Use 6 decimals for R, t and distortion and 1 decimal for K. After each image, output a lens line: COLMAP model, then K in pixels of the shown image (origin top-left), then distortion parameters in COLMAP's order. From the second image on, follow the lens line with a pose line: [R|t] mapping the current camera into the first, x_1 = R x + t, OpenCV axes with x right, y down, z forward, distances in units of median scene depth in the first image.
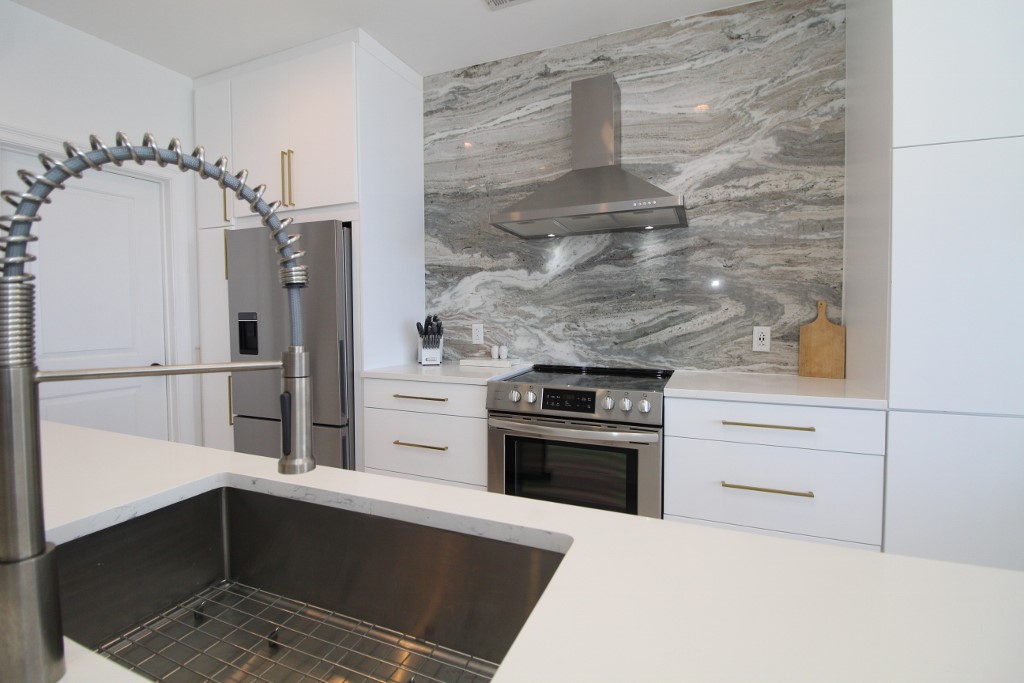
lens RADIAL K [[476.5, 0, 511.8], [0, 476.5, 331.4], [0, 0, 1]] dist [-0.015001, -0.004740]
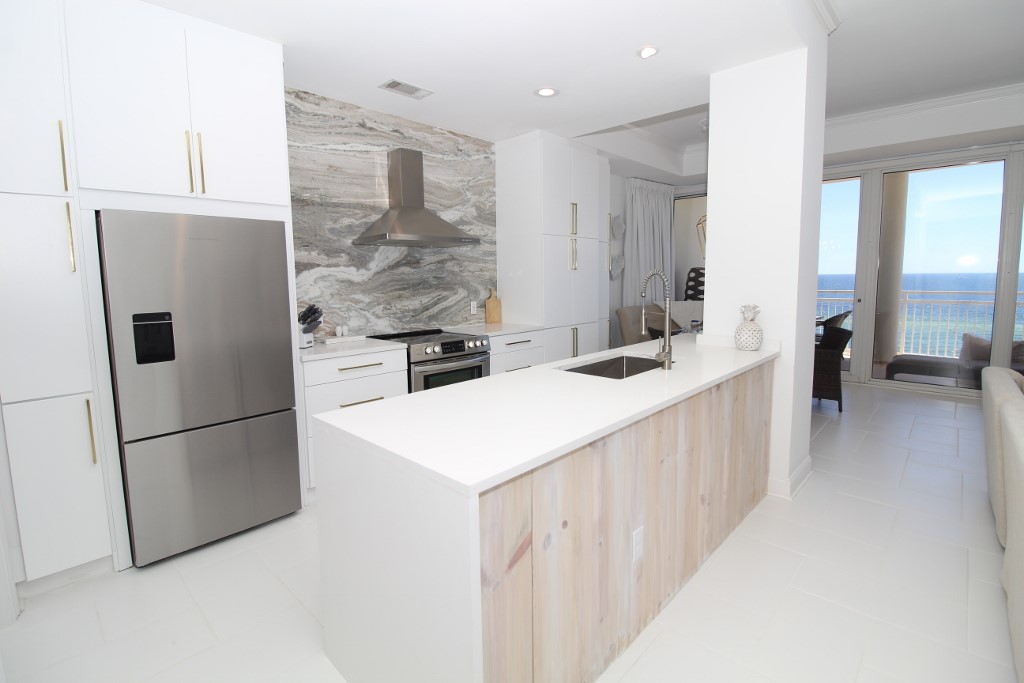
lens RADIAL K [[476.5, 0, 513.2], [0, 476.5, 331.2], [0, 0, 1]] dist [-0.015001, -0.004740]
pose [[0.343666, -0.103334, 0.933389, -1.194431], [0.049365, 0.994541, 0.091929, -0.056648], [-0.937794, 0.014484, 0.346891, 0.129123]]
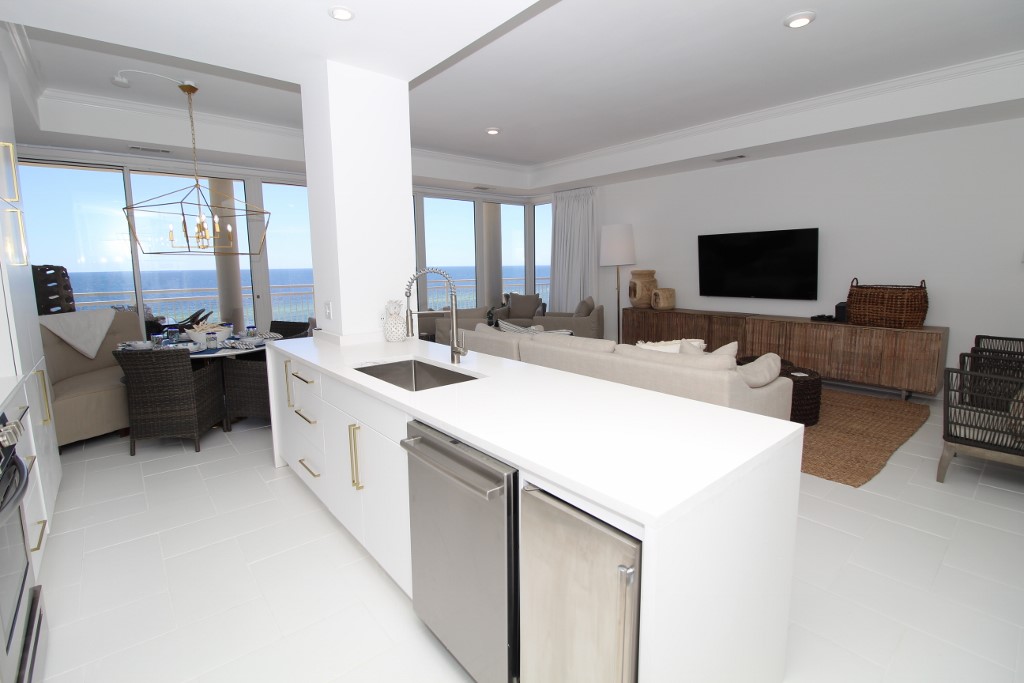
lens RADIAL K [[476.5, 0, 500.5], [0, 476.5, 326.8], [0, 0, 1]] dist [-0.015001, -0.004740]
pose [[-0.889858, -0.040185, 0.454465, -0.680715], [0.036058, 0.986803, 0.157858, -0.108266], [-0.454811, 0.156859, -0.876666, 1.067047]]
